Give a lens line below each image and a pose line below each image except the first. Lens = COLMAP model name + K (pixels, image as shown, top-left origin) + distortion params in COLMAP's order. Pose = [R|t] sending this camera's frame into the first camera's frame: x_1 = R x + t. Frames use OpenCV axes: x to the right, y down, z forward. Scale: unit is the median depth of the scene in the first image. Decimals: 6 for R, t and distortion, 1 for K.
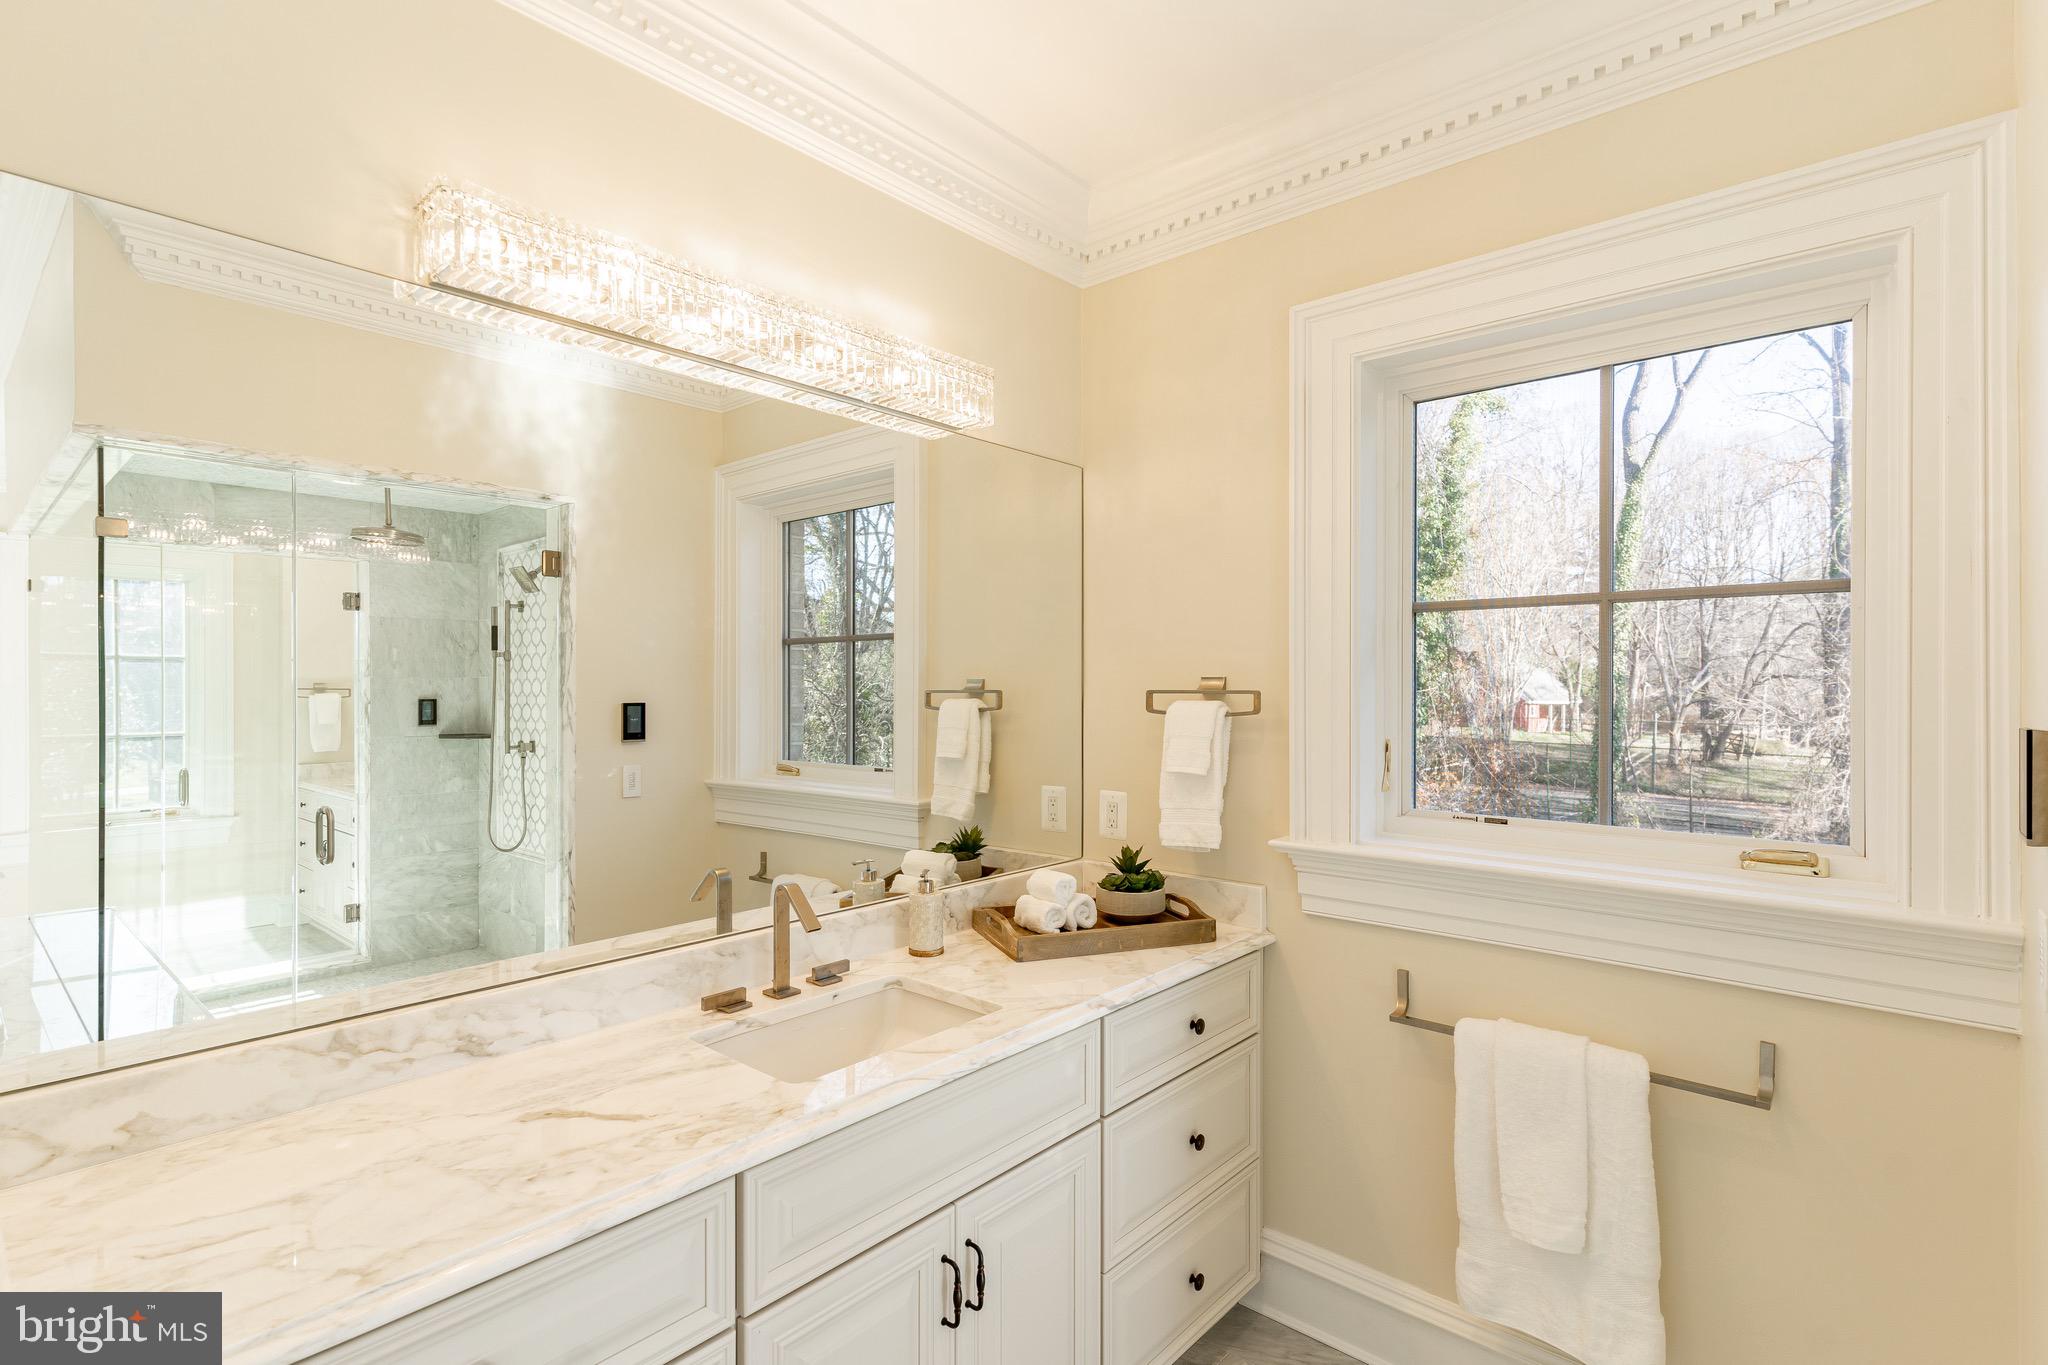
lens RADIAL K [[979.8, 0, 1015.6], [0, 979.8, 684.9], [0, 0, 1]] dist [0.006010, 0.000205]
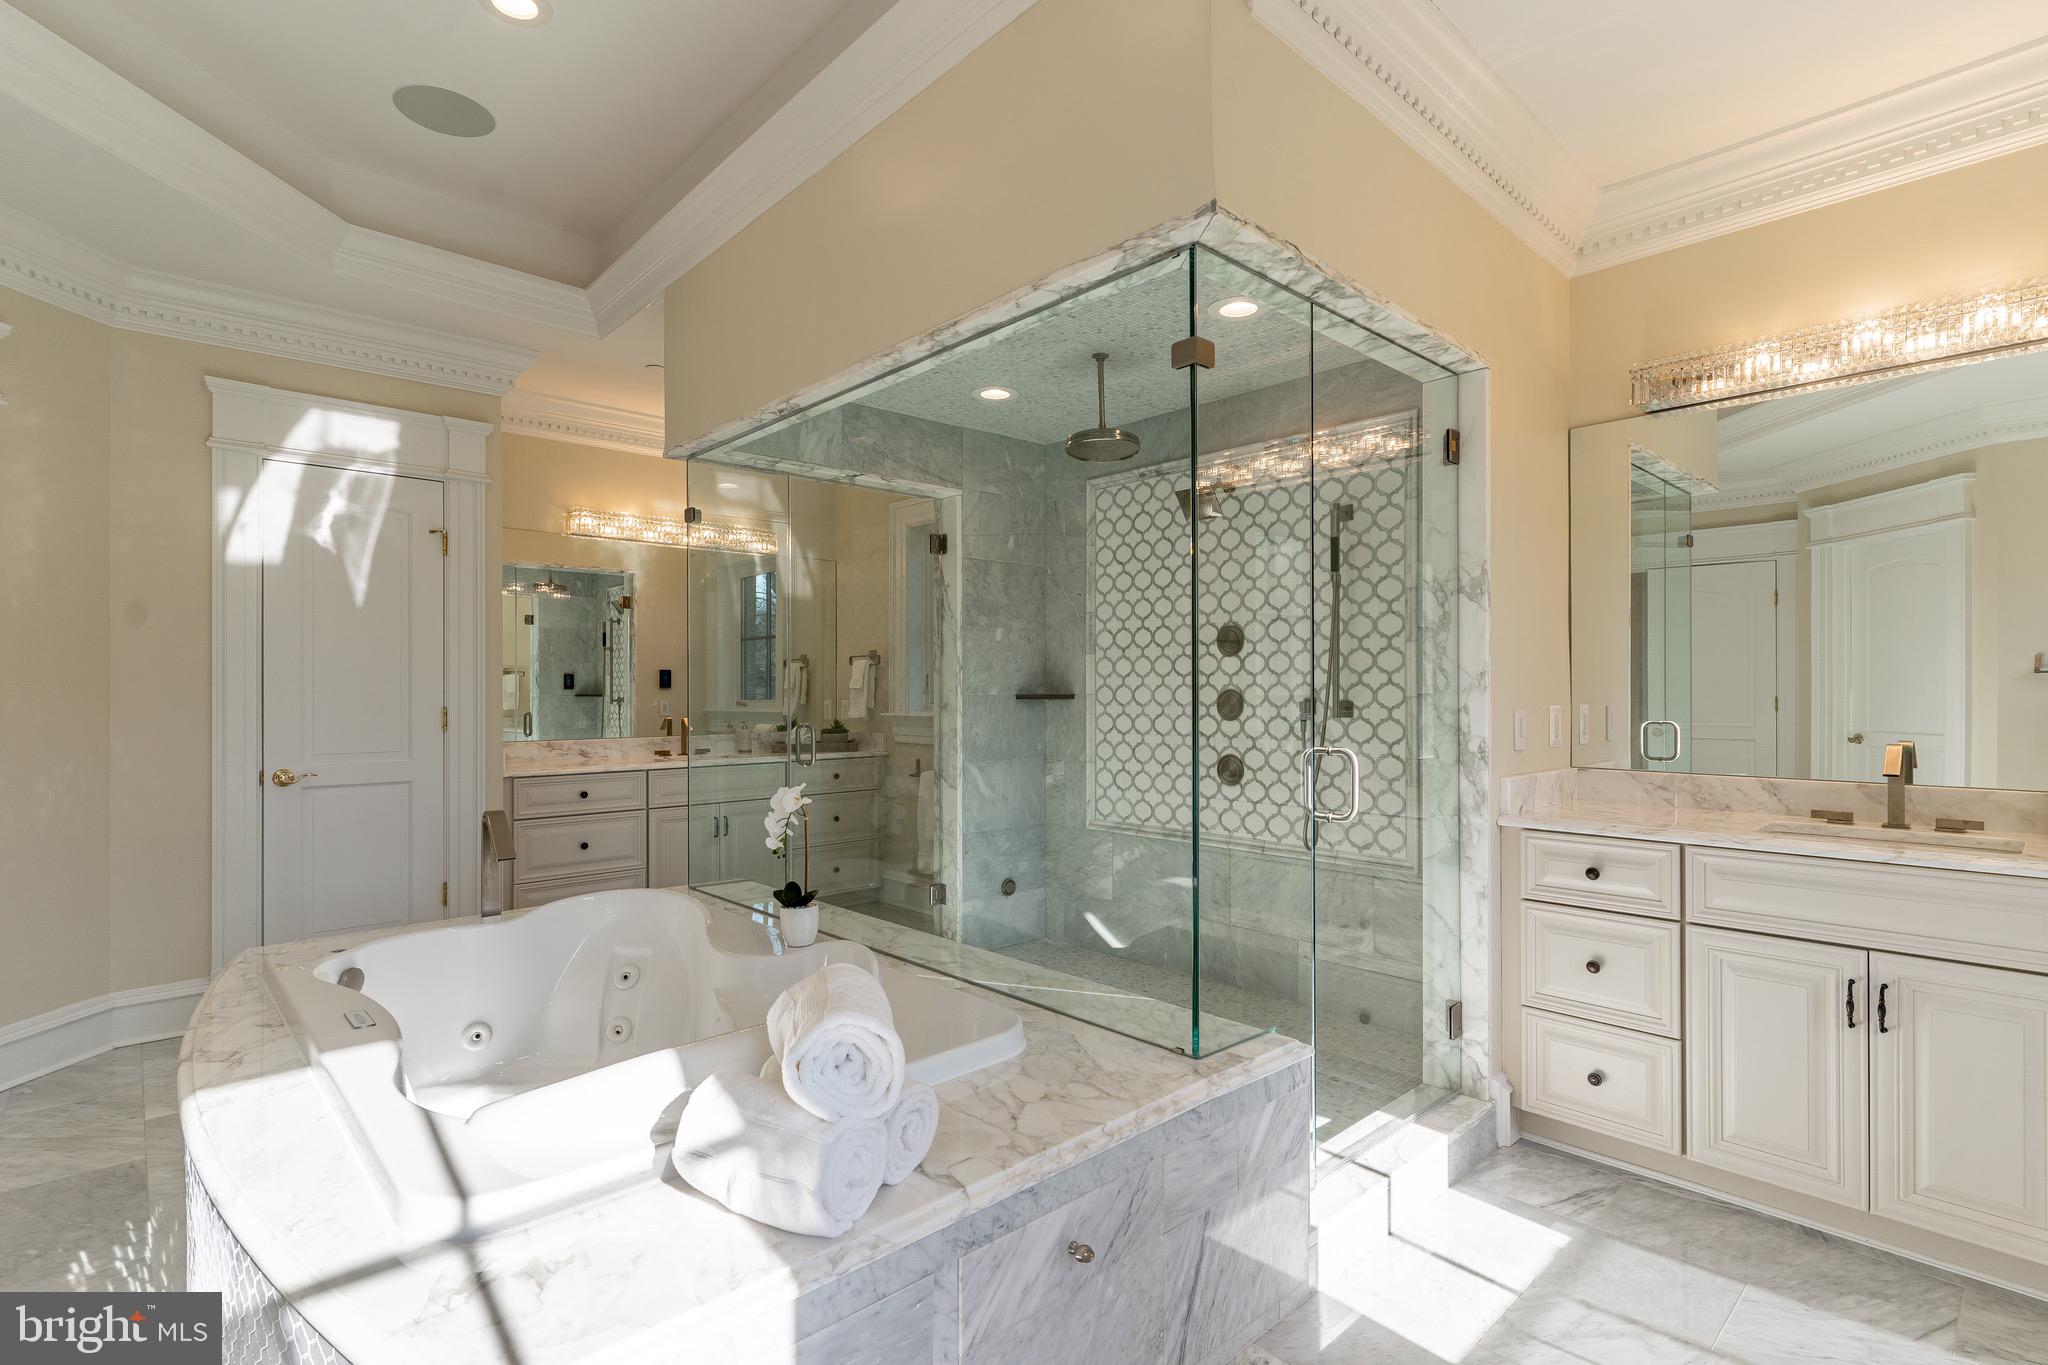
lens RADIAL K [[979.8, 0, 1030.9], [0, 979.8, 685.5], [0, 0, 1]] dist [0.006010, 0.000205]
pose [[0.995376, -0.001311, -0.096041, 0.470536], [0.000774, 0.999984, -0.005630, 0.052780], [0.096047, 0.005529, 0.995361, -0.800236]]
